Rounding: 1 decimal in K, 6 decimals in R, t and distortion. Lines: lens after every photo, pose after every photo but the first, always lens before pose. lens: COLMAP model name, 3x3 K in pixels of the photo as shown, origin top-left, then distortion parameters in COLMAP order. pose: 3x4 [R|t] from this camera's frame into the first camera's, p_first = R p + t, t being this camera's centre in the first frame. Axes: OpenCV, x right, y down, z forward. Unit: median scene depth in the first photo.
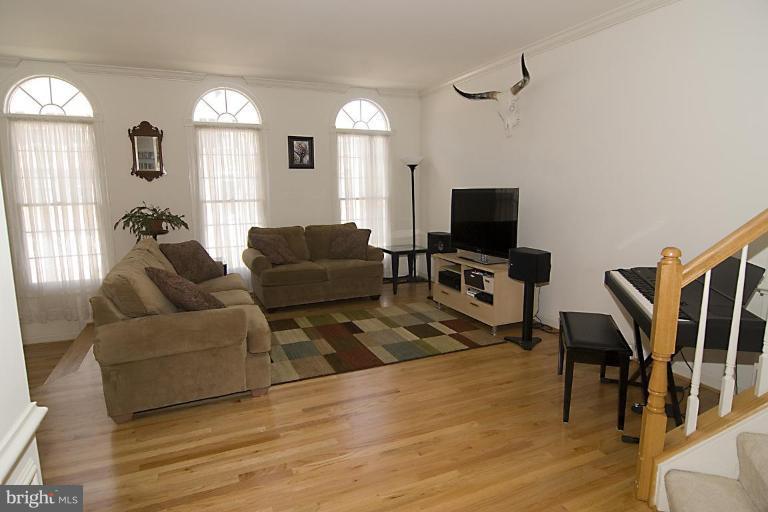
lens RADIAL K [[424.8, 0, 384.0], [0, 424.8, 256.0], [0, 0, 1]] dist [0.003774, 0.001182]
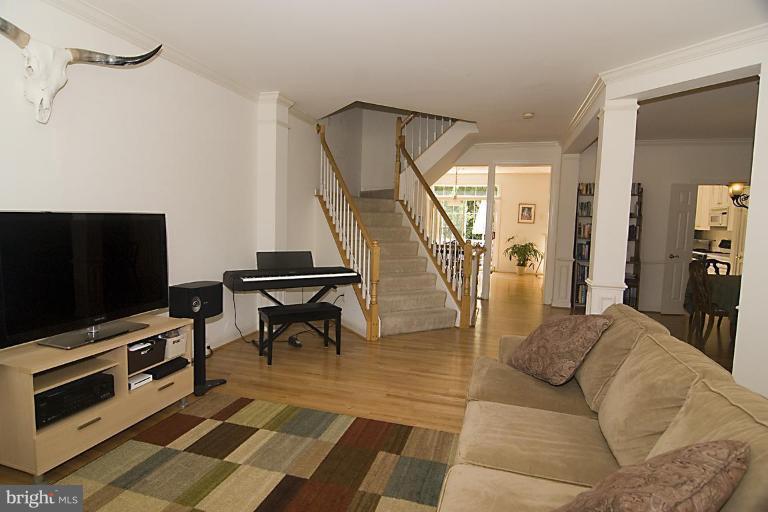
lens RADIAL K [[424.8, 0, 384.0], [0, 424.8, 256.0], [0, 0, 1]] dist [0.003774, 0.001182]
pose [[-0.761505, -0.072780, 0.644060, -0.494859], [0.077354, 0.976369, 0.201791, -0.207480], [-0.643527, 0.203486, -0.737880, 1.309765]]
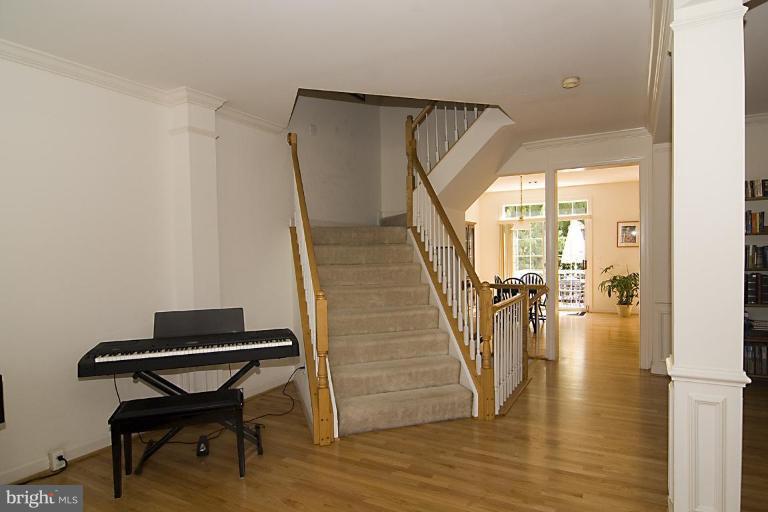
lens RADIAL K [[460.9, 0, 385.7], [0, 460.9, 269.6], [0, 0, 1]] dist [-0.005954, -0.002482]
pose [[-0.613106, -0.019704, 0.789755, -0.456639], [0.144384, 0.980056, 0.136542, -0.158444], [-0.776694, 0.197743, -0.598033, 0.918215]]
